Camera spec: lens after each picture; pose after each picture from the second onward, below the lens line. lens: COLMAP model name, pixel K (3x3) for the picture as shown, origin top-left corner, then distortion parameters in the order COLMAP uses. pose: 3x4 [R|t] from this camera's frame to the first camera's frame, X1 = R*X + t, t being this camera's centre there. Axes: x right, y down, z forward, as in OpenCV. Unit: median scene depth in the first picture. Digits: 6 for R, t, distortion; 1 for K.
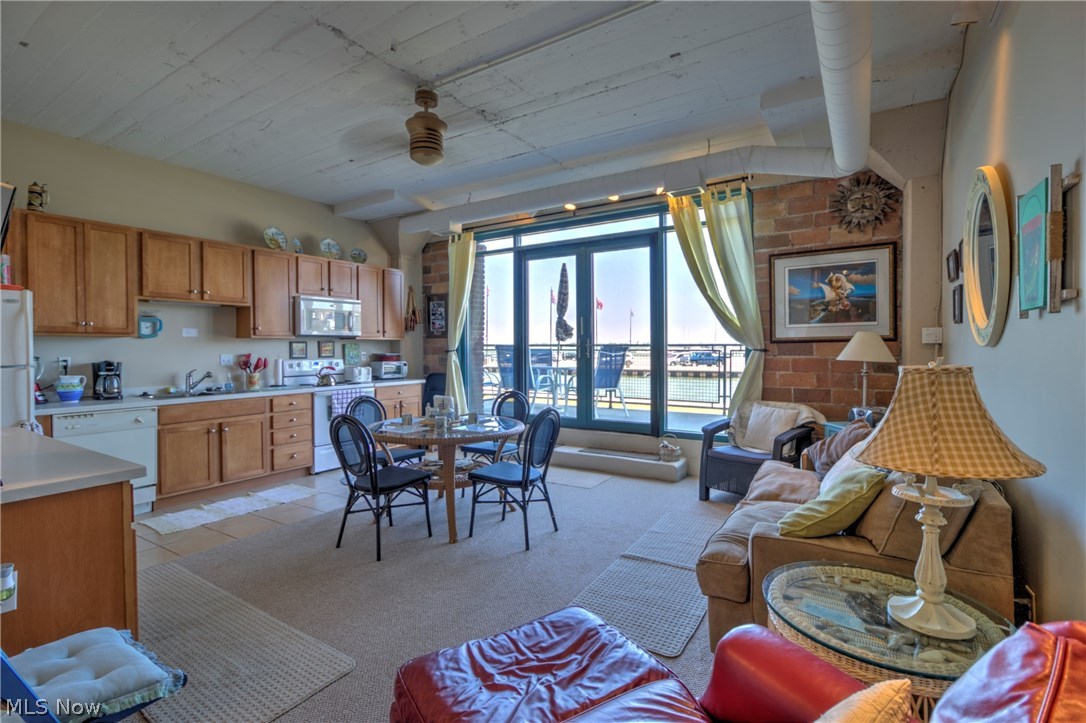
lens RADIAL K [[501.1, 0, 543.9], [0, 501.1, 357.4], [0, 0, 1]] dist [-0.017984, 0.001431]
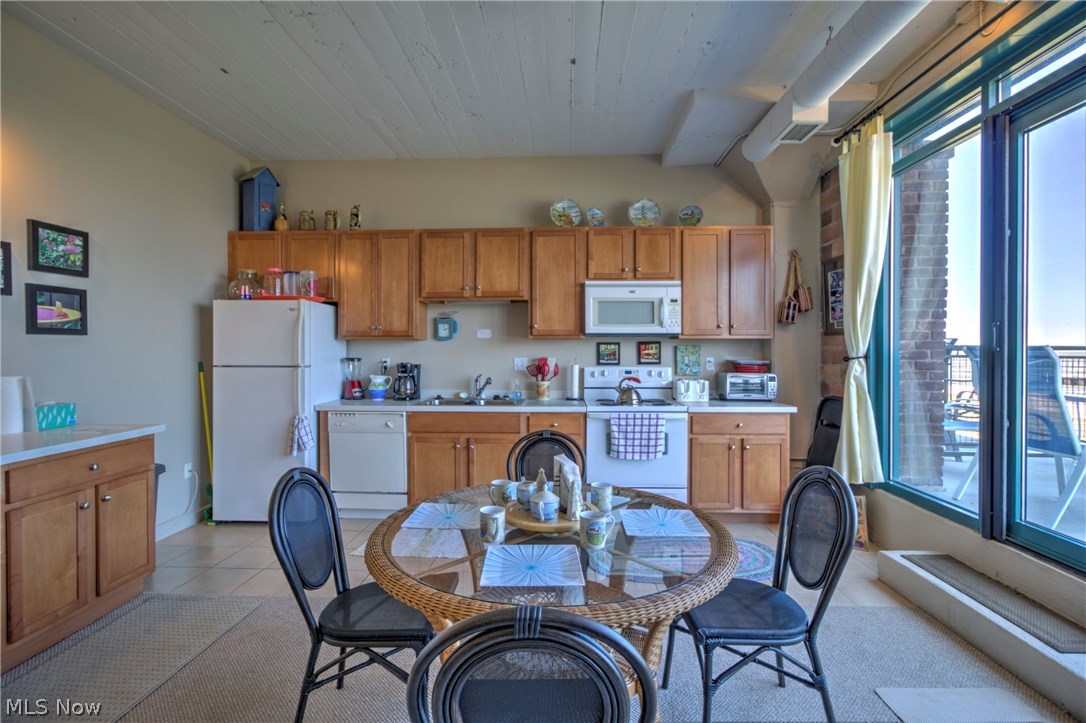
lens RADIAL K [[501.1, 0, 544.2], [0, 501.1, 350.9], [0, 0, 1]] dist [-0.017984, 0.001431]
pose [[0.505183, 0.001987, -0.863010, 0.137431], [-0.020120, 0.999753, -0.009476, -0.011231], [0.862778, 0.022151, 0.505098, 0.588629]]
